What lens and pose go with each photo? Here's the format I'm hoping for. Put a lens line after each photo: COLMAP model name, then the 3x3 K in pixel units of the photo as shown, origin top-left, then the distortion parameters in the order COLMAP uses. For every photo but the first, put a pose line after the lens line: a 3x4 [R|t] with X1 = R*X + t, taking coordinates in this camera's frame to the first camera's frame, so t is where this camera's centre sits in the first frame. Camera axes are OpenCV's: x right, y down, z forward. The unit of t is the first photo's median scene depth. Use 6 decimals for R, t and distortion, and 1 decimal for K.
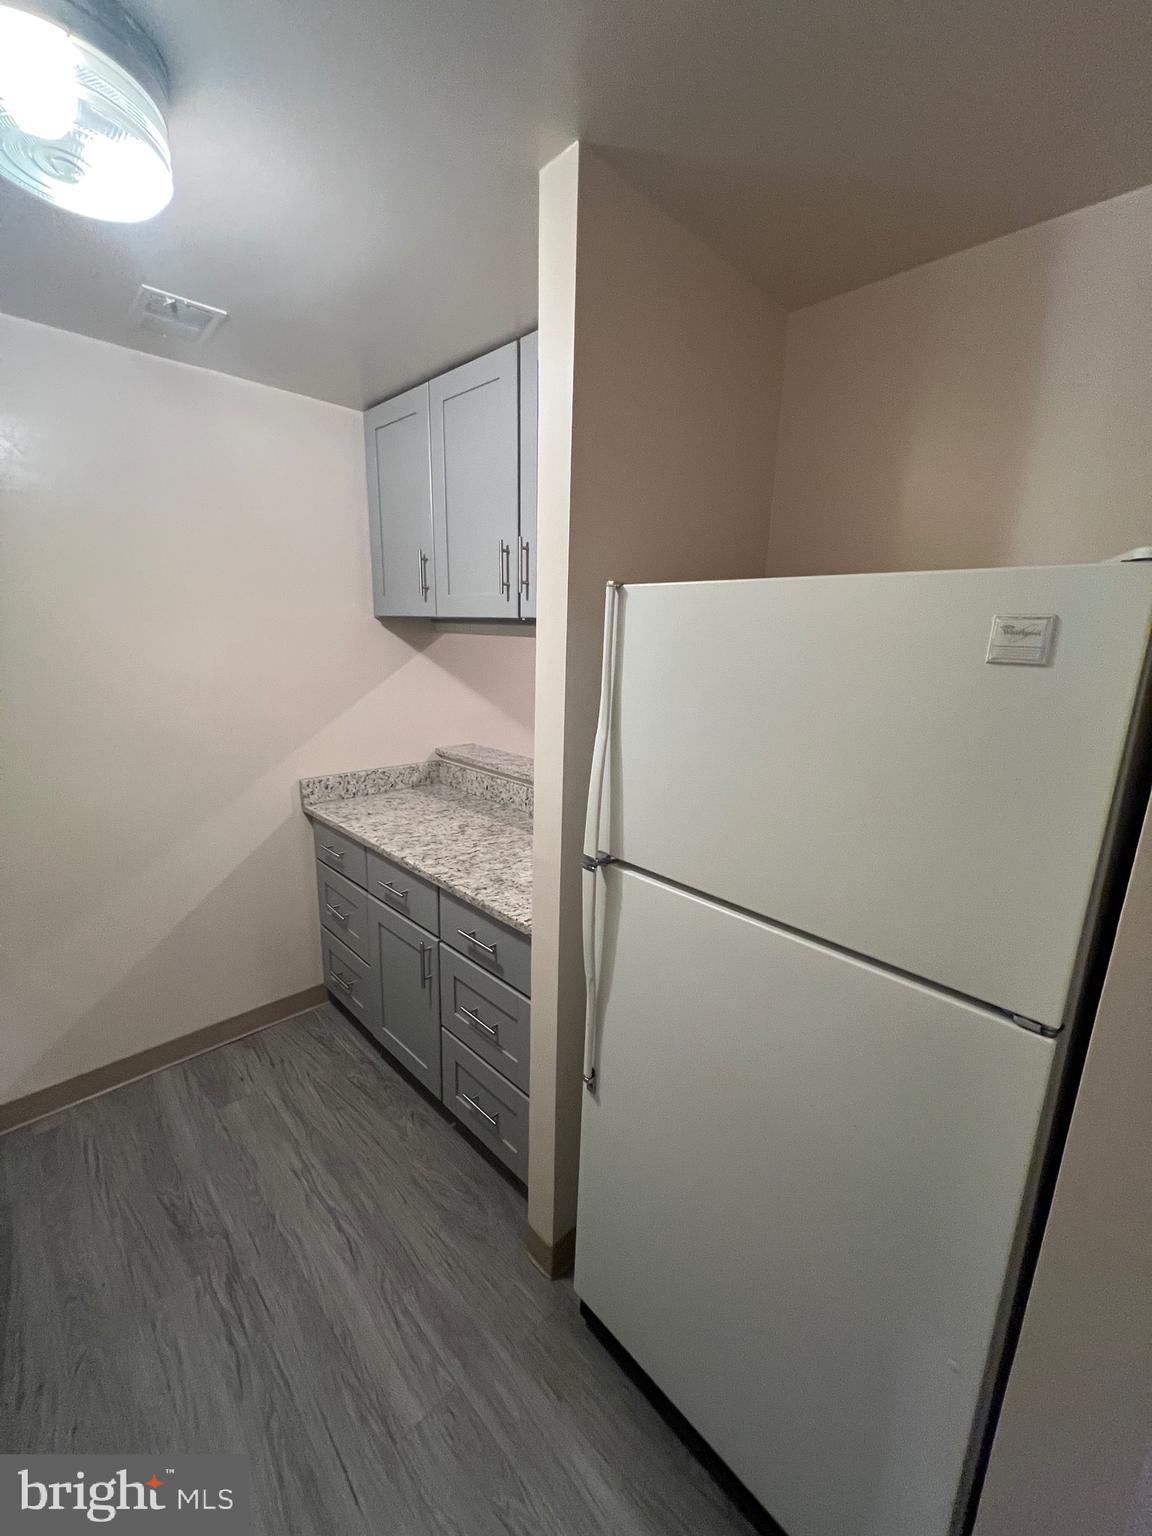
lens RADIAL K [[618.2, 0, 578.6], [0, 618.2, 767.9], [0, 0, 1]] dist [-0.003013, 0.000753]
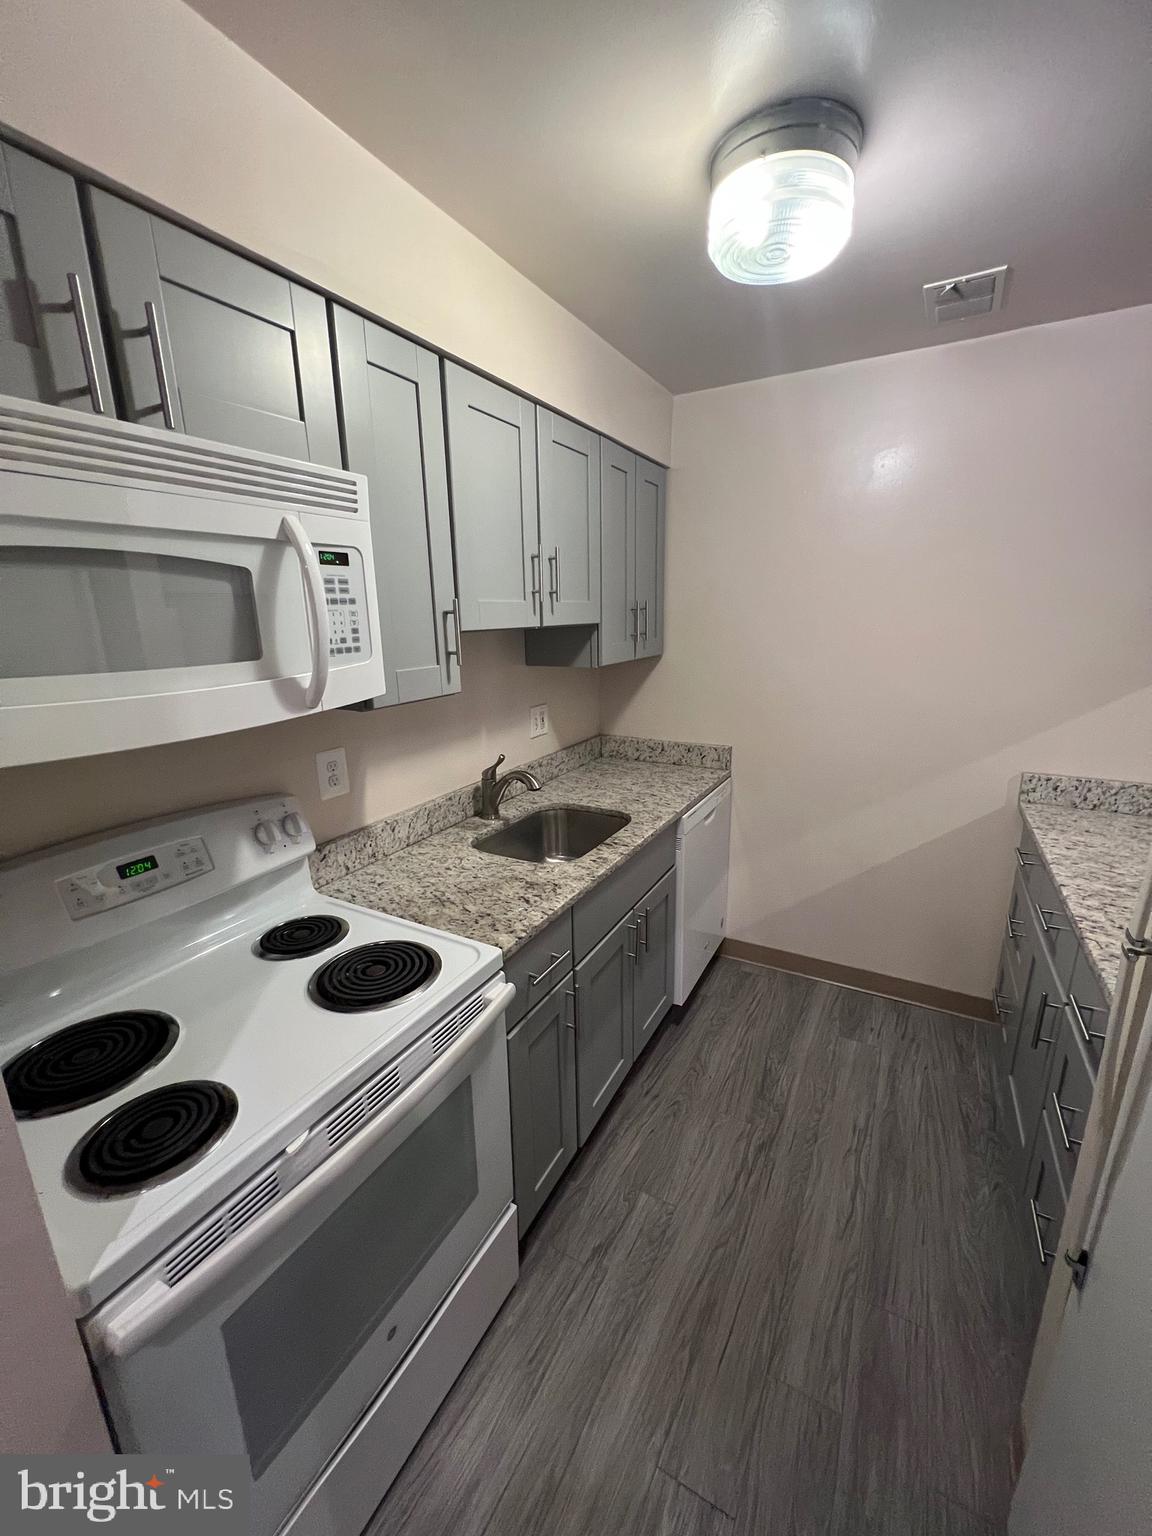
lens RADIAL K [[620.4, 0, 576.0], [0, 620.4, 768.0], [0, 0, 1]] dist [0.001903, 0.000411]
pose [[0.280010, 0.208087, -0.937174, 0.239127], [-0.185981, 0.969489, 0.159695, -0.011190], [0.941810, 0.129580, 0.310167, 0.134700]]
